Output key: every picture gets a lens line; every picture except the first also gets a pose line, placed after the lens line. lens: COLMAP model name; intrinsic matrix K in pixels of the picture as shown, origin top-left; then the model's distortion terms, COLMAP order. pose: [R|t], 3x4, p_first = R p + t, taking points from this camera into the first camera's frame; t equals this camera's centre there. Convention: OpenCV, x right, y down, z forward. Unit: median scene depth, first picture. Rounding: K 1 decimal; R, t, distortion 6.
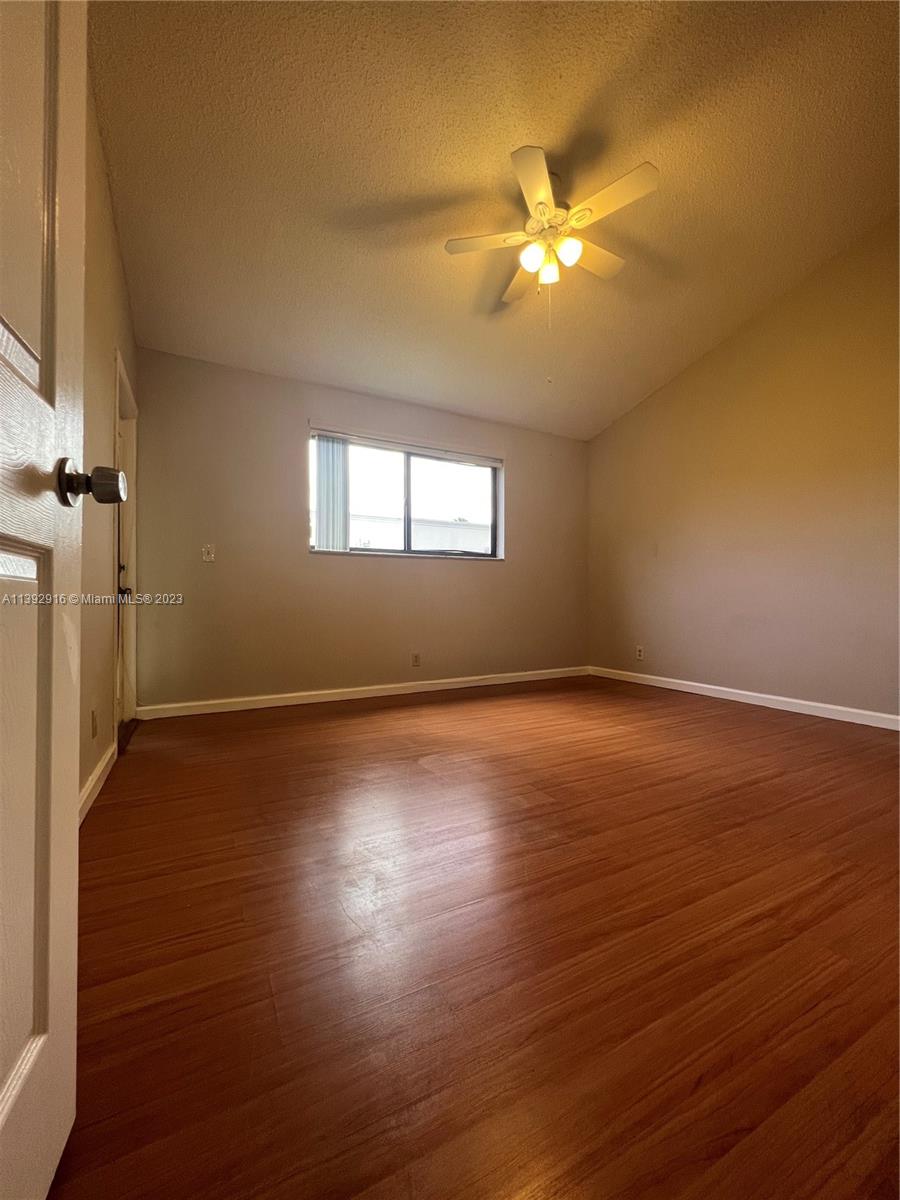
lens RADIAL K [[480.2, 0, 445.4], [0, 480.2, 598.3], [0, 0, 1]] dist [-0.004782, 0.001155]
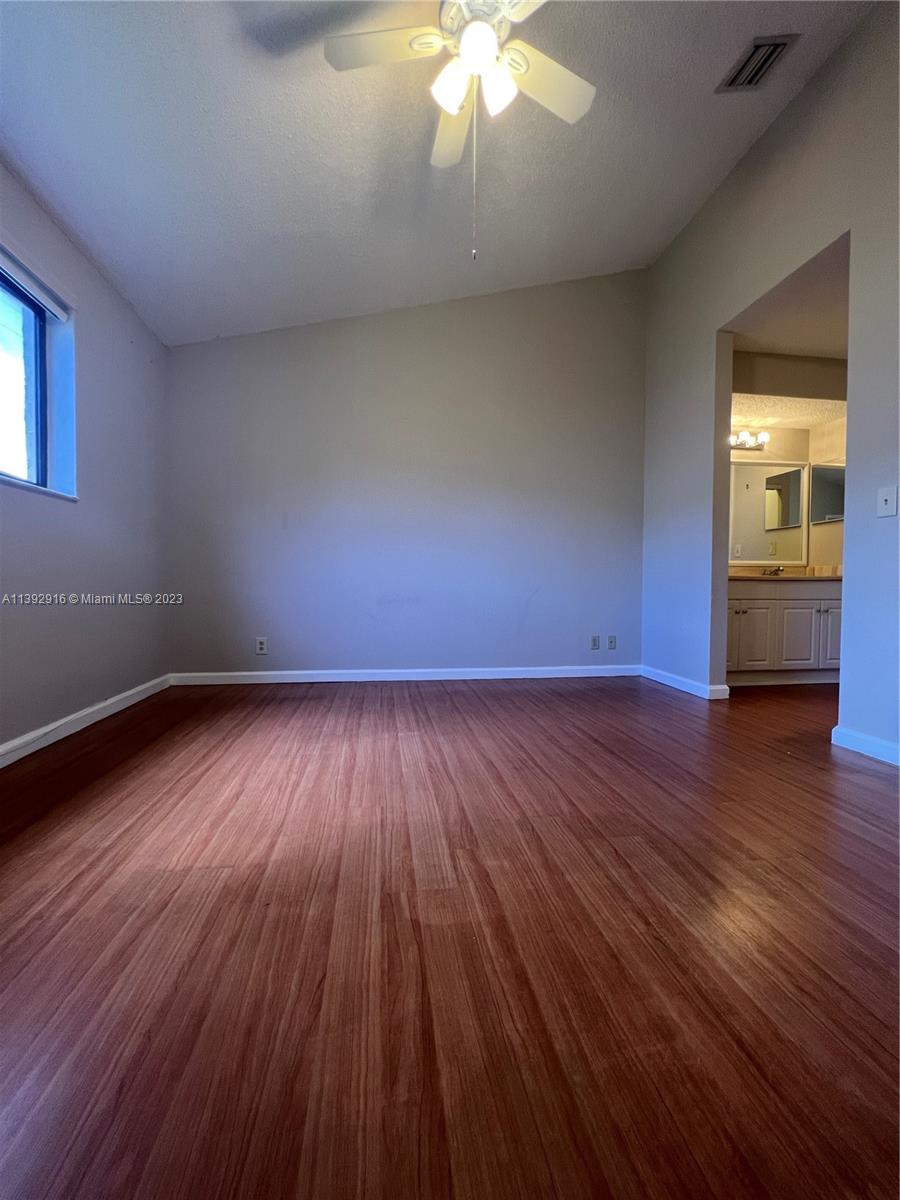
lens RADIAL K [[480.2, 0, 445.4], [0, 480.2, 598.3], [0, 0, 1]] dist [-0.004782, 0.001155]
pose [[0.335928, -0.011709, 0.941815, -0.474461], [-0.016234, 0.999702, 0.018219, 0.030308], [-0.941748, -0.021410, 0.335638, 0.852504]]
